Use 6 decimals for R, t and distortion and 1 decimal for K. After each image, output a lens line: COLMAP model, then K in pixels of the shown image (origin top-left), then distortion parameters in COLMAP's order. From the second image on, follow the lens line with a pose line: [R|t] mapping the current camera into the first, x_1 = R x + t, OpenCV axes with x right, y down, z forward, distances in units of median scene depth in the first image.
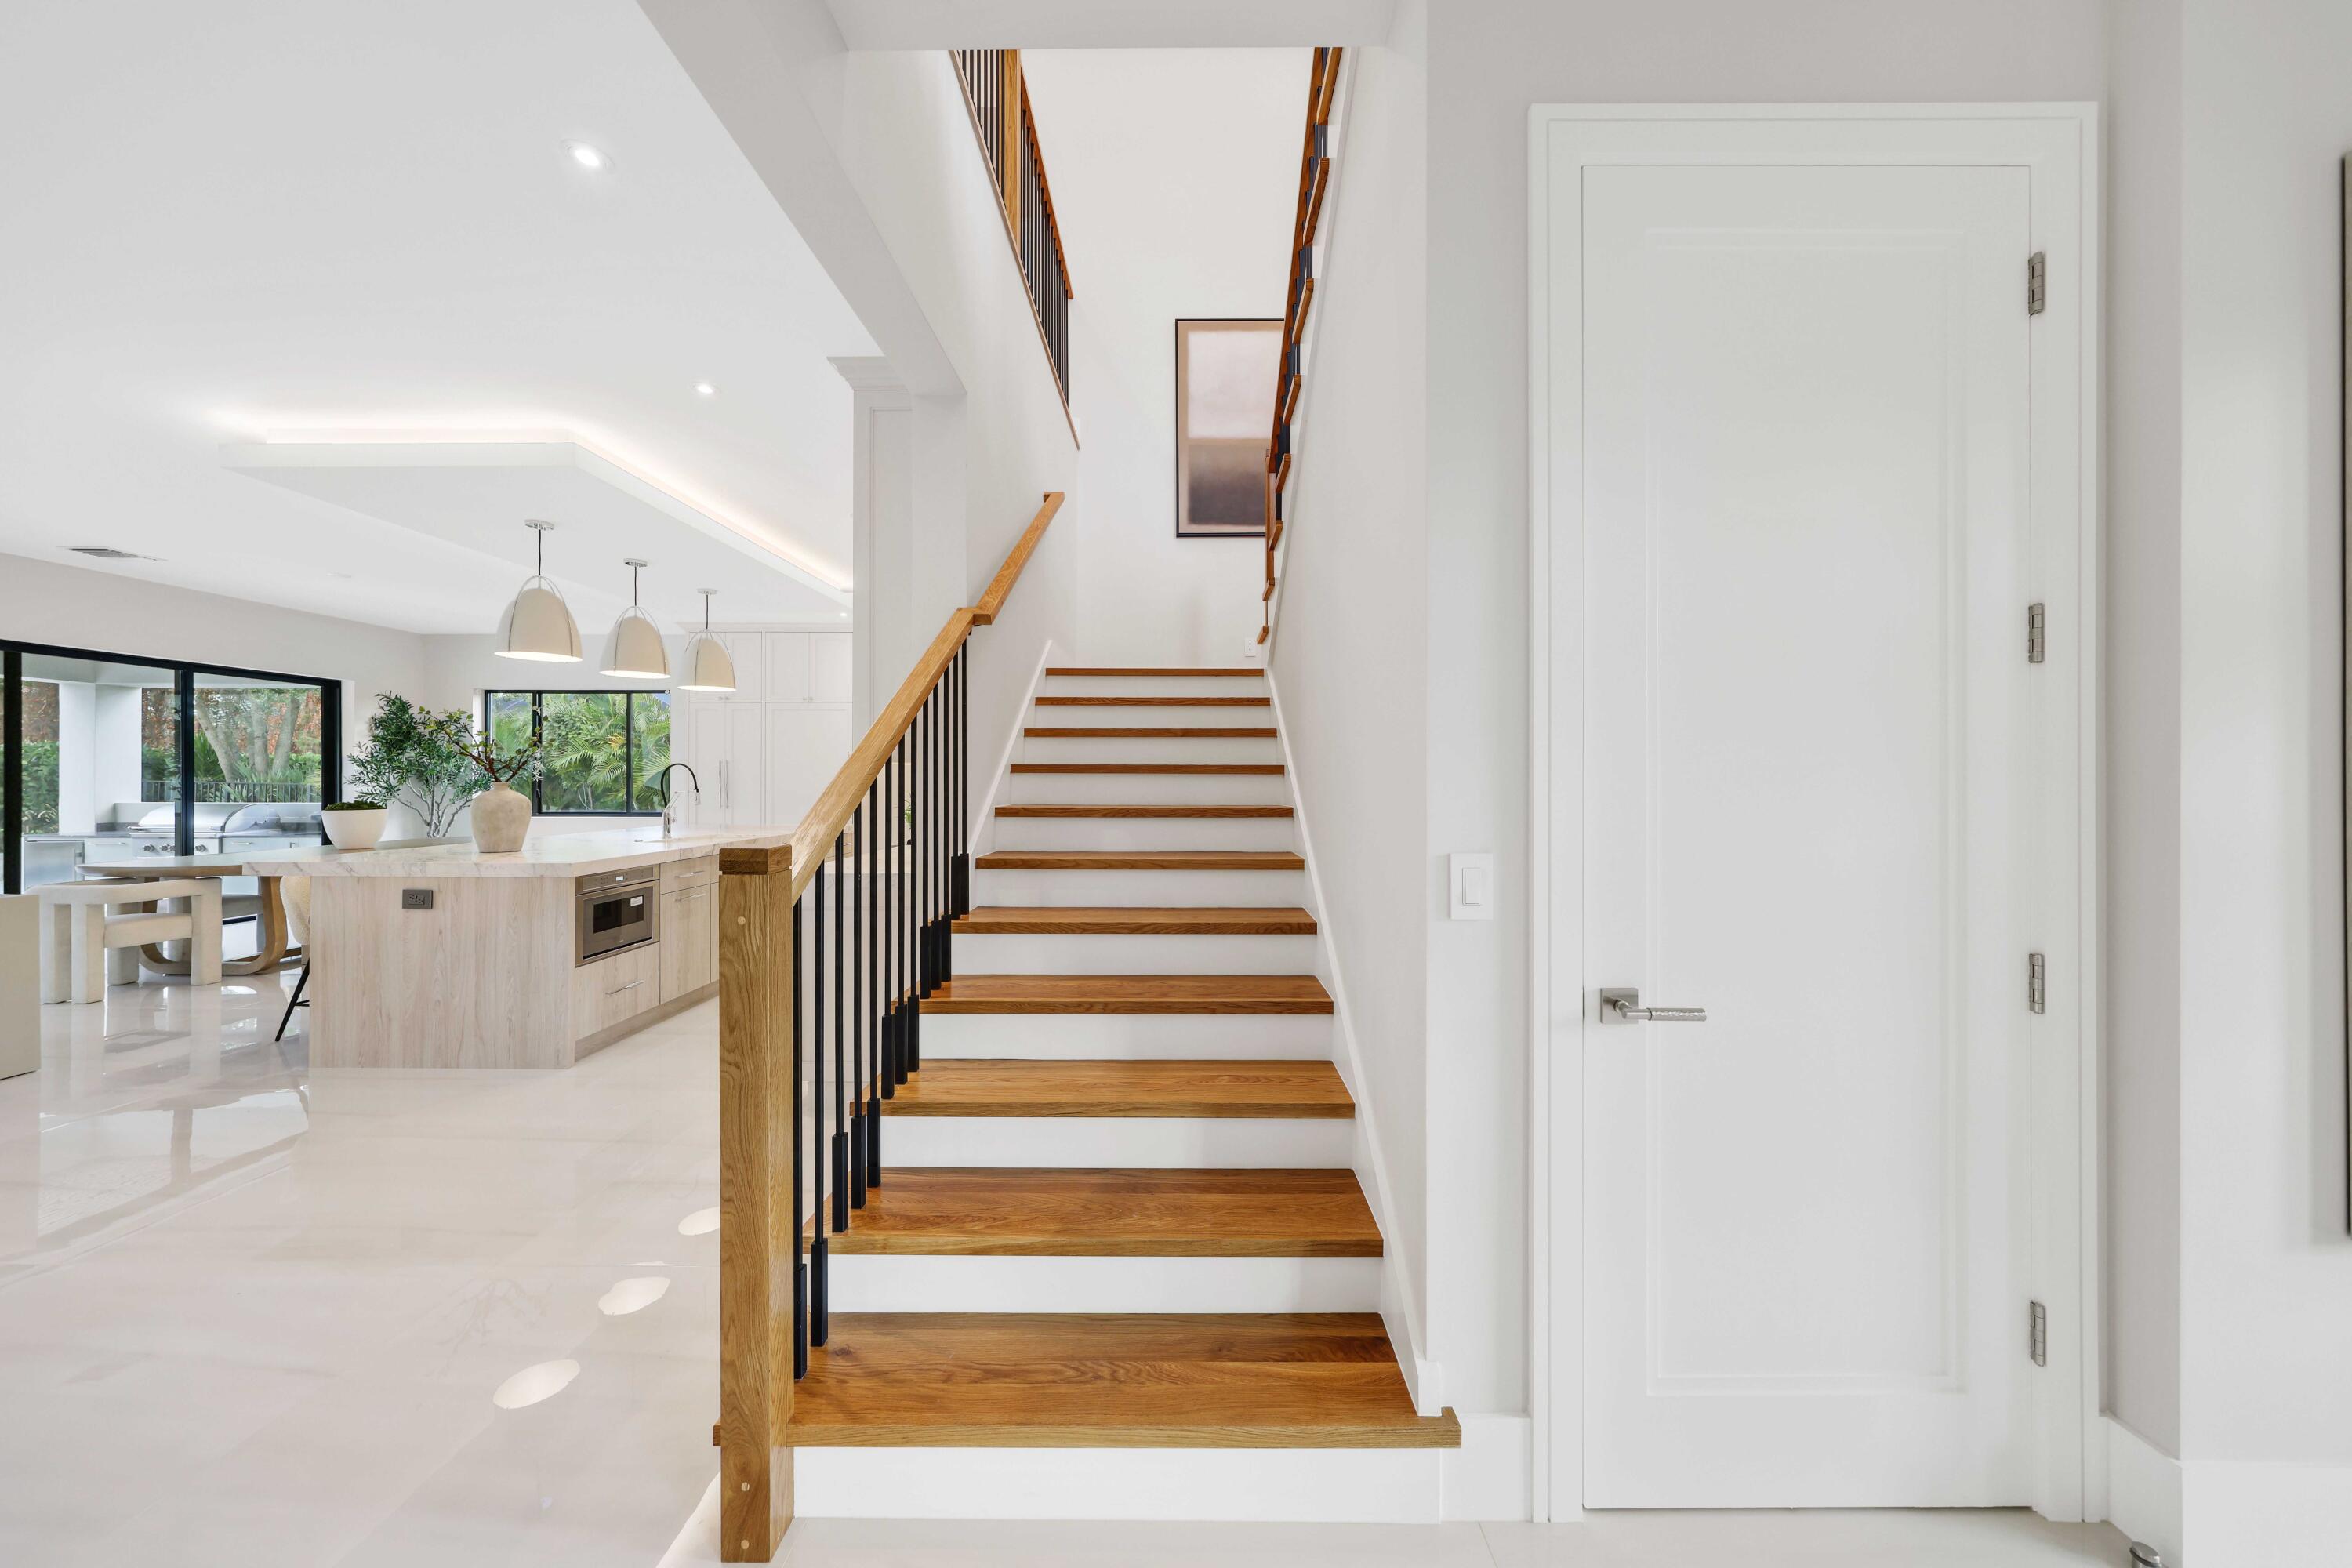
lens RADIAL K [[797.2, 0, 1176.2], [0, 797.2, 785.3], [0, 0, 1]] dist [-0.000023, 0.000415]
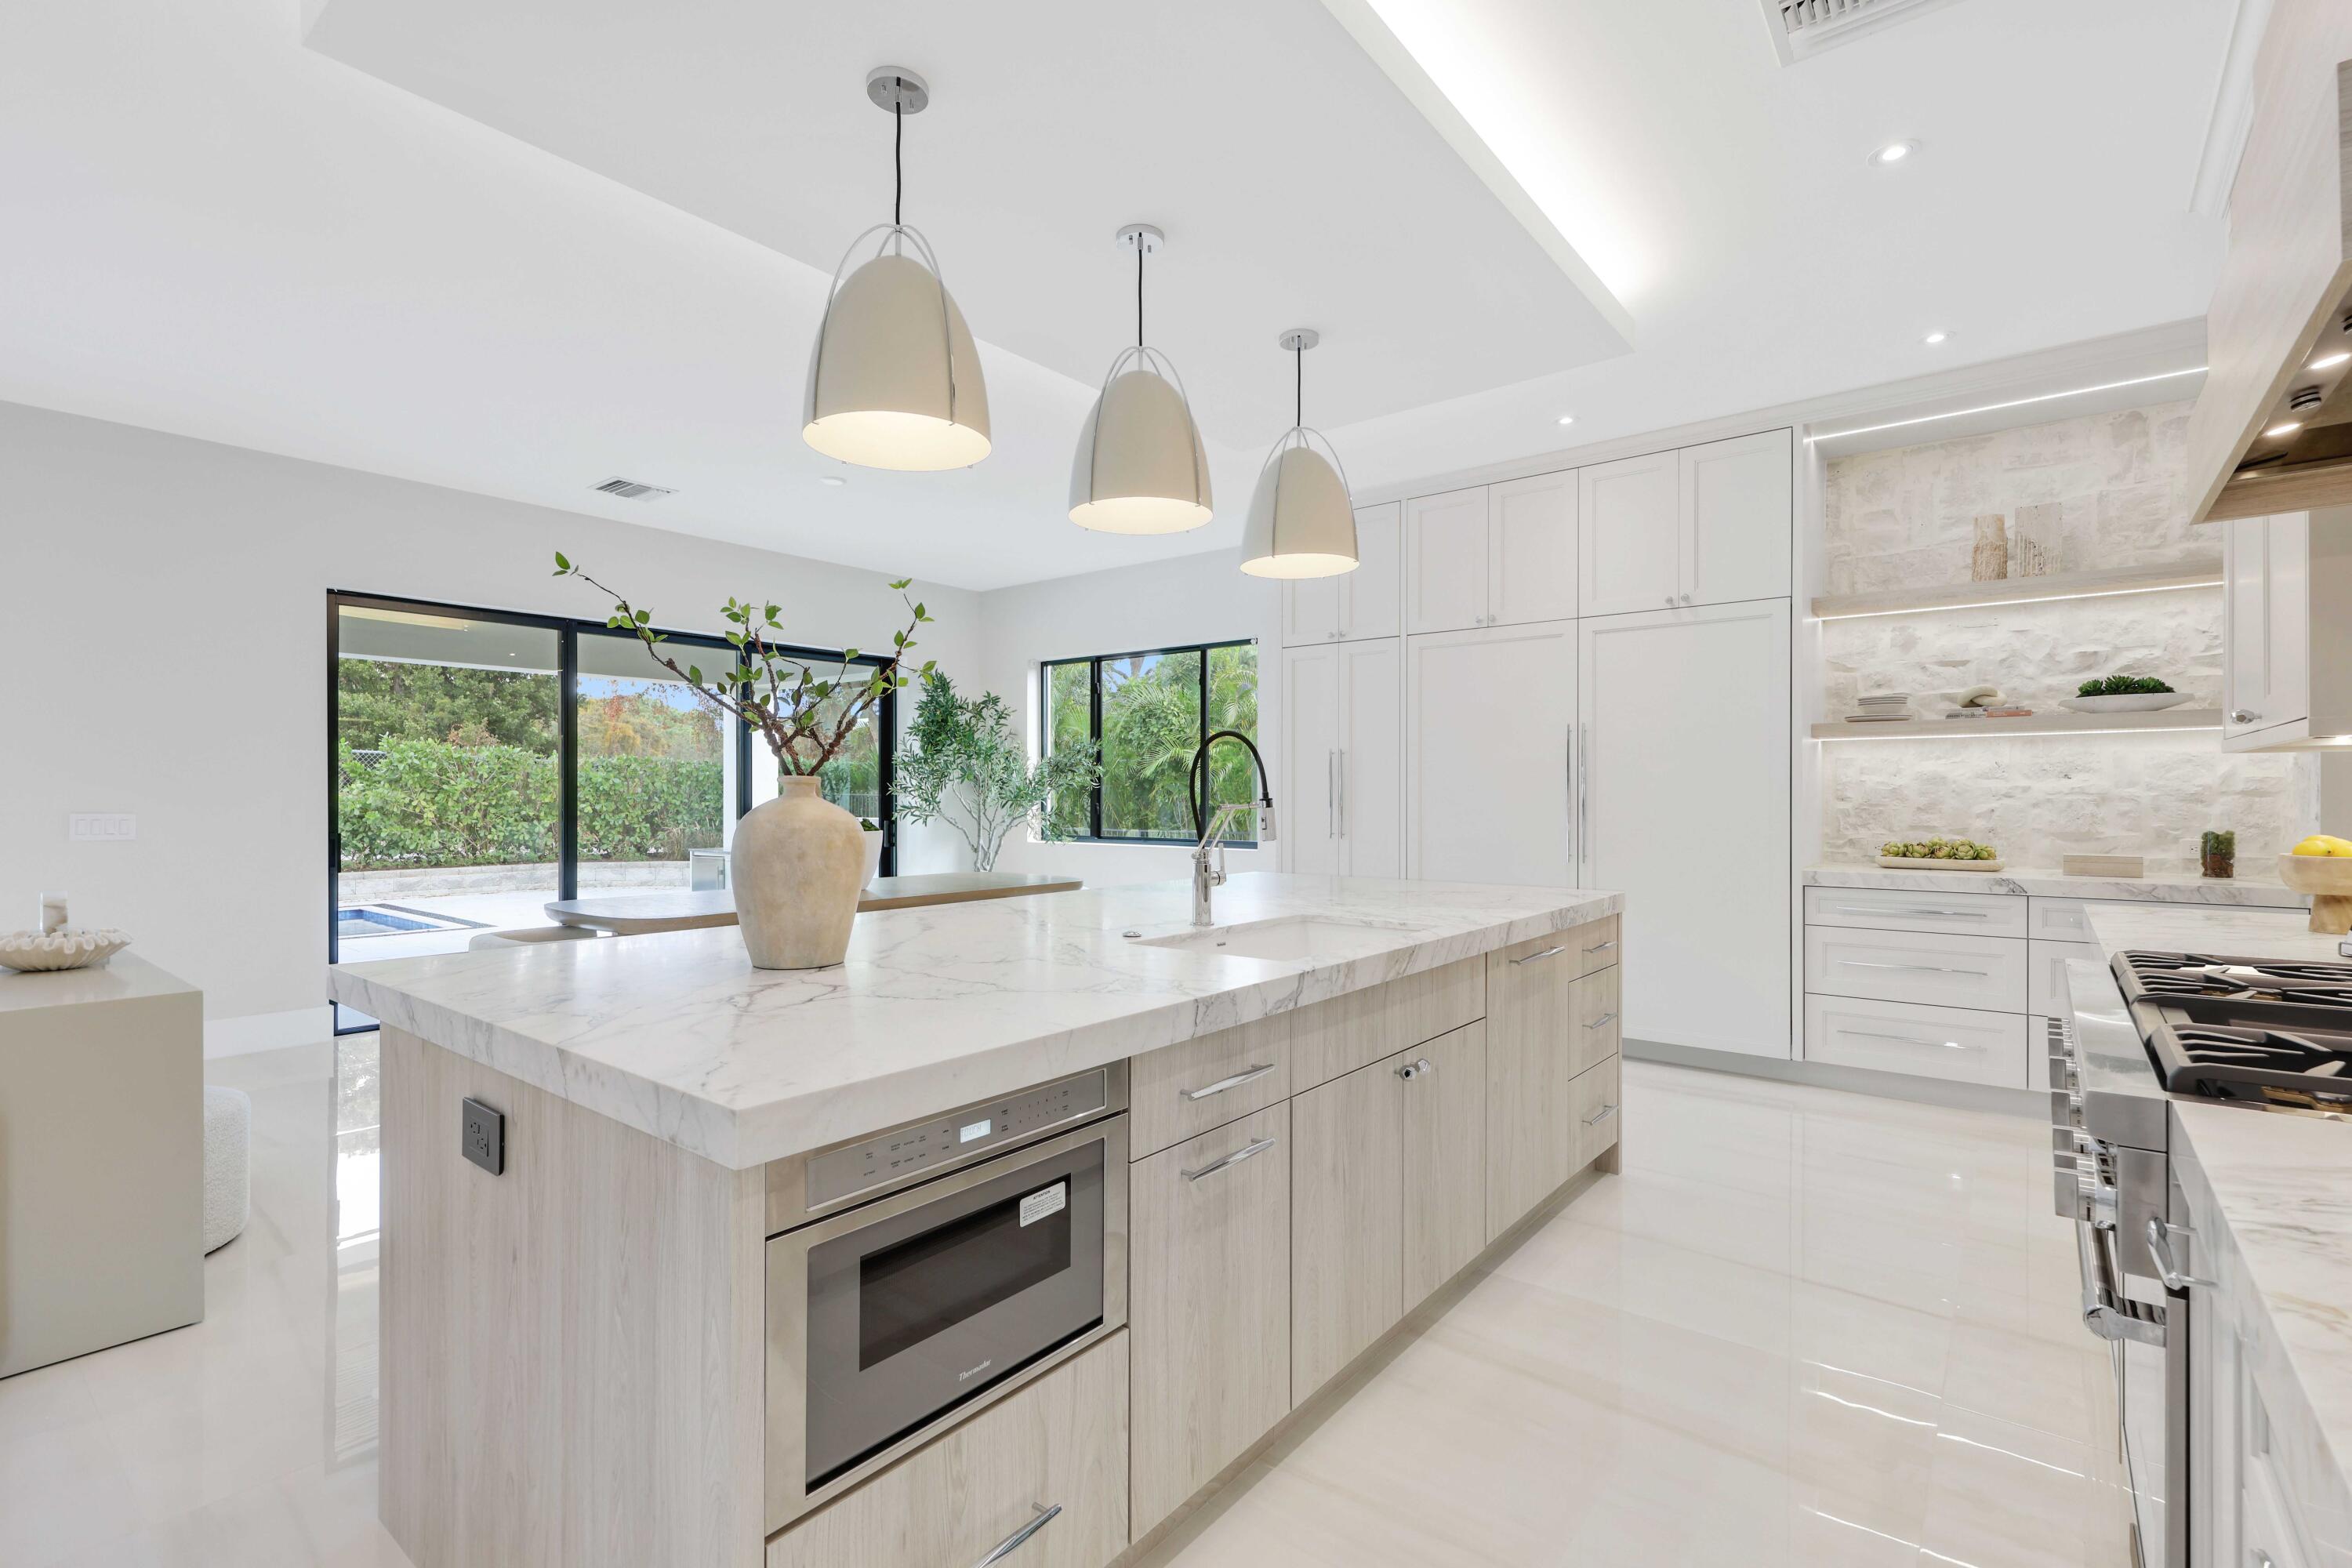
lens RADIAL K [[1069.9, 0, 1167.4], [0, 1069.9, 804.4], [0, 0, 1]] dist [0.001096, -0.000004]
pose [[0.780232, 0.001696, -0.625488, -0.206013], [0.001377, 0.999989, 0.004429, 0.003741], [0.625489, -0.004317, 0.780221, 0.367426]]
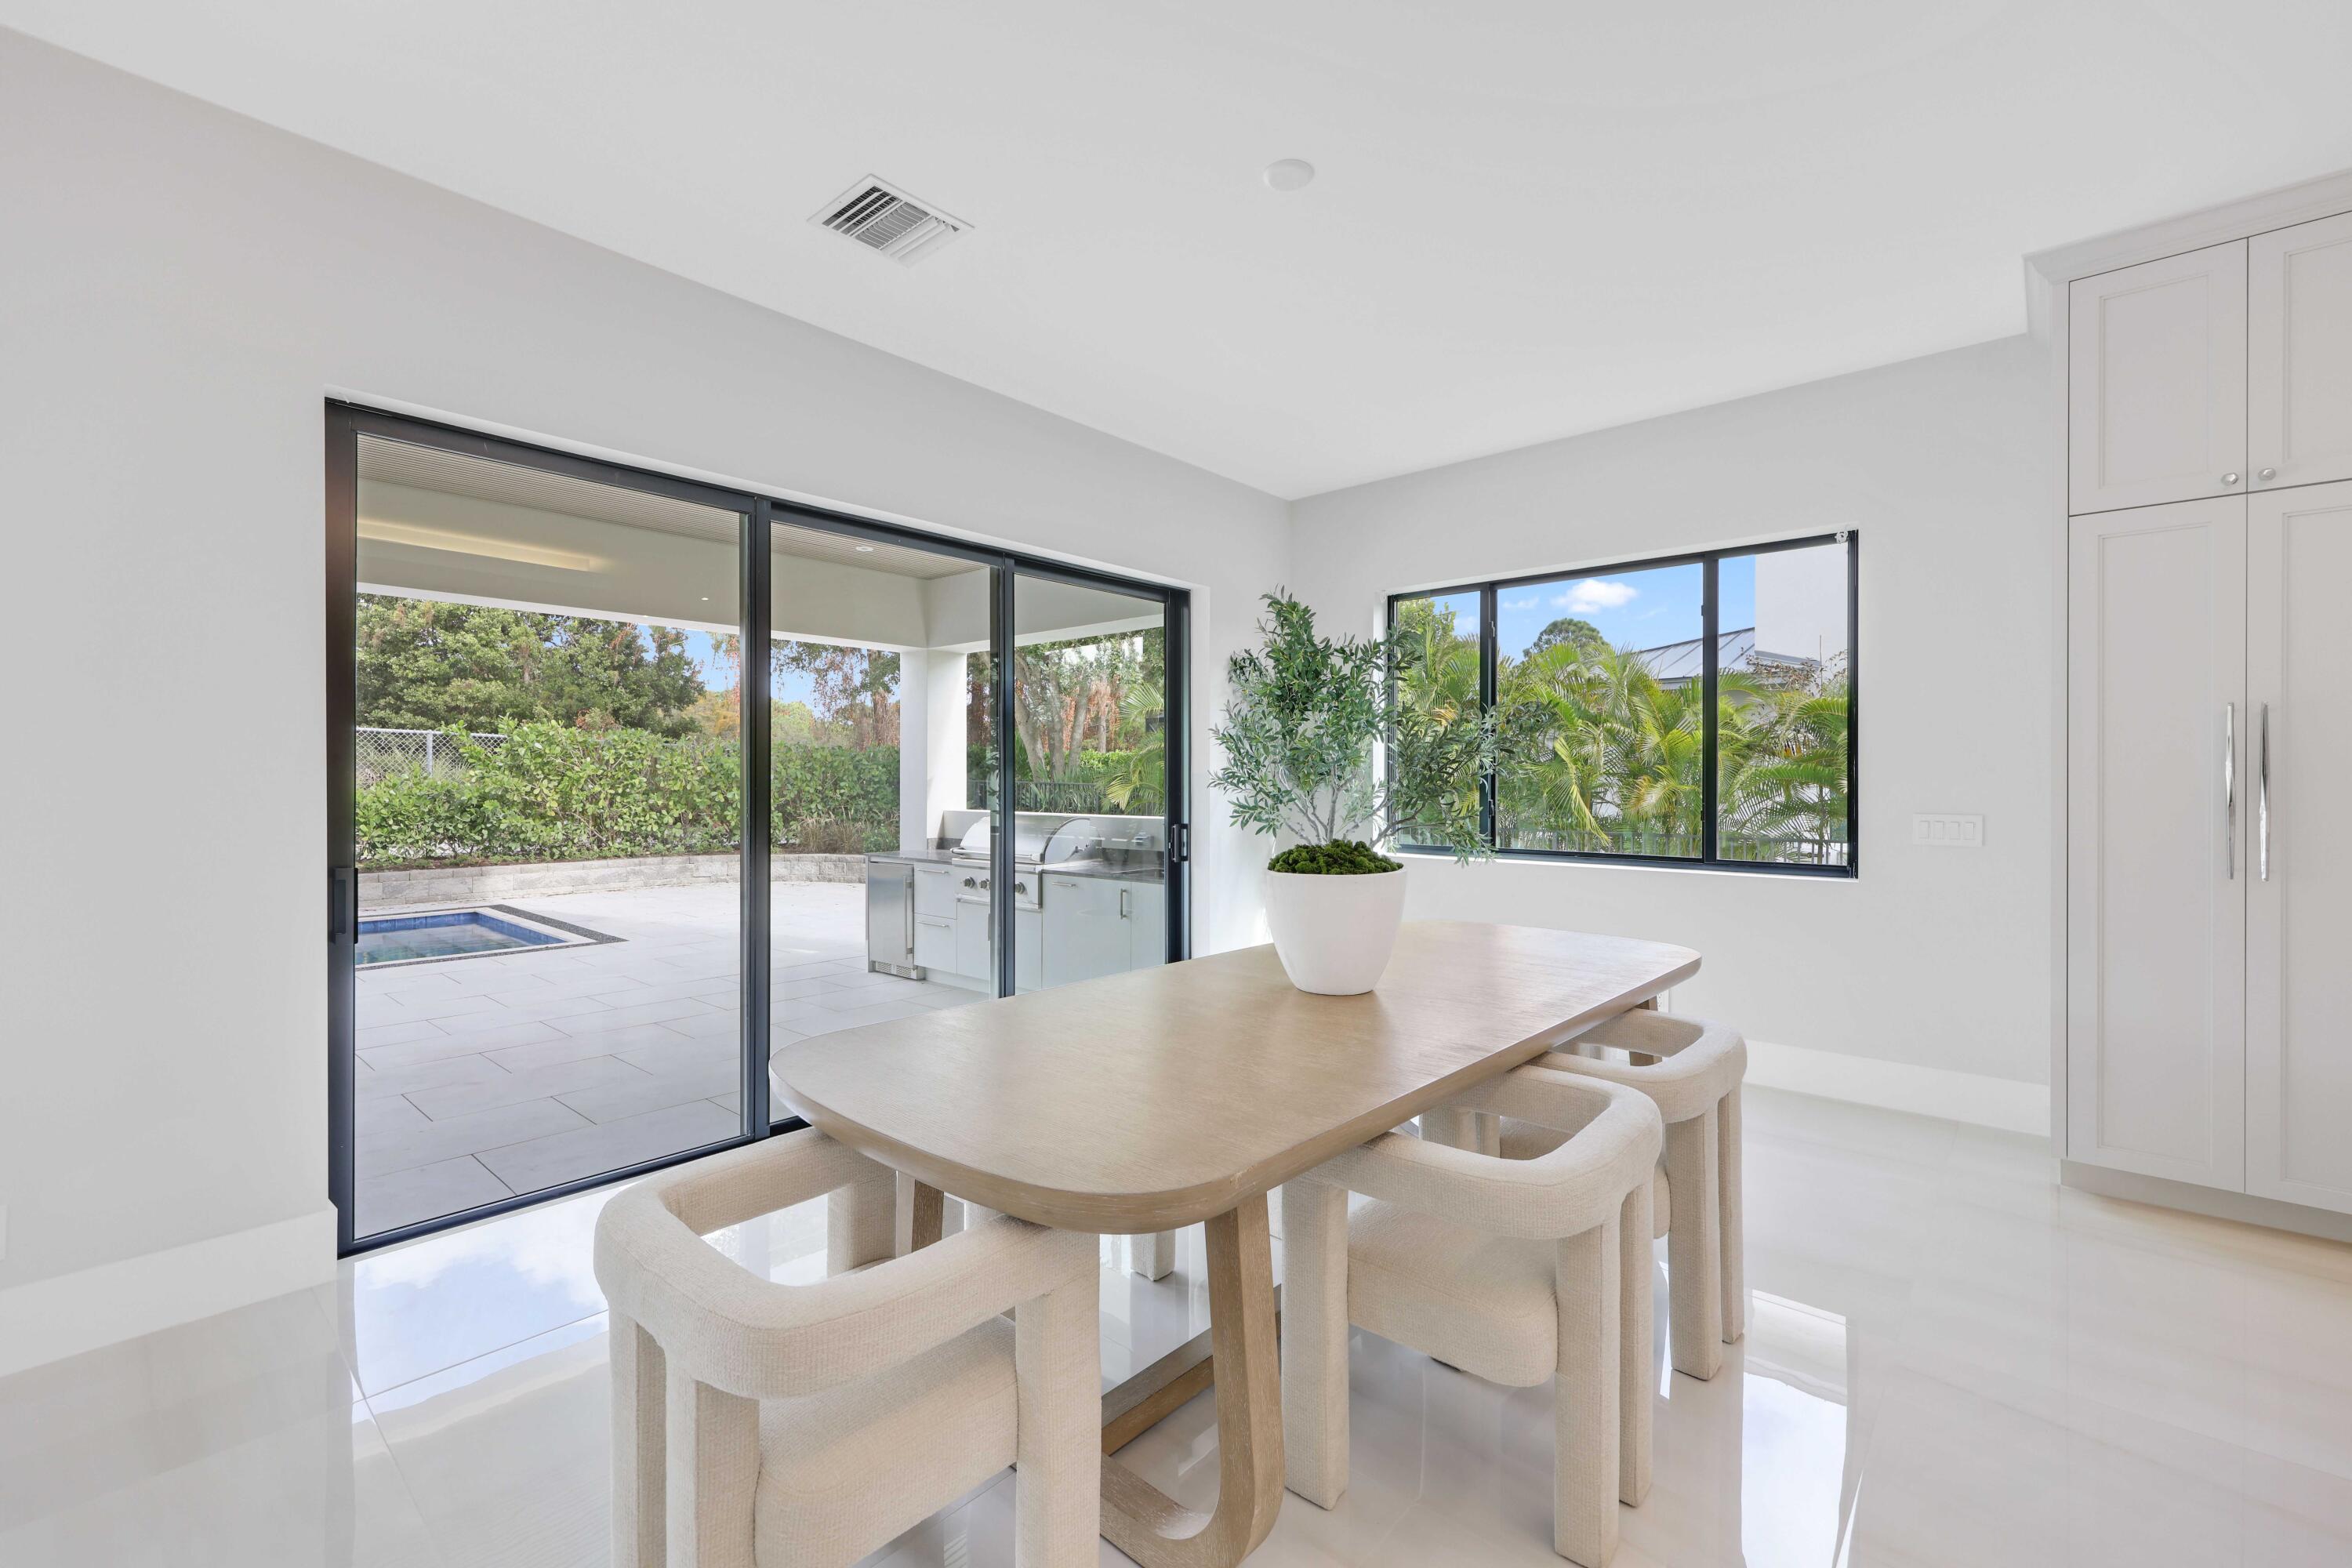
lens RADIAL K [[1001.4, 0, 1169.7], [0, 1001.4, 784.3], [0, 0, 1]] dist [-0.001007, -0.000069]
pose [[0.743598, -0.000474, -0.668627, -0.621831], [0.000104, 1.000000, -0.000594, -0.002227], [0.668627, 0.000372, 0.743598, 0.503811]]
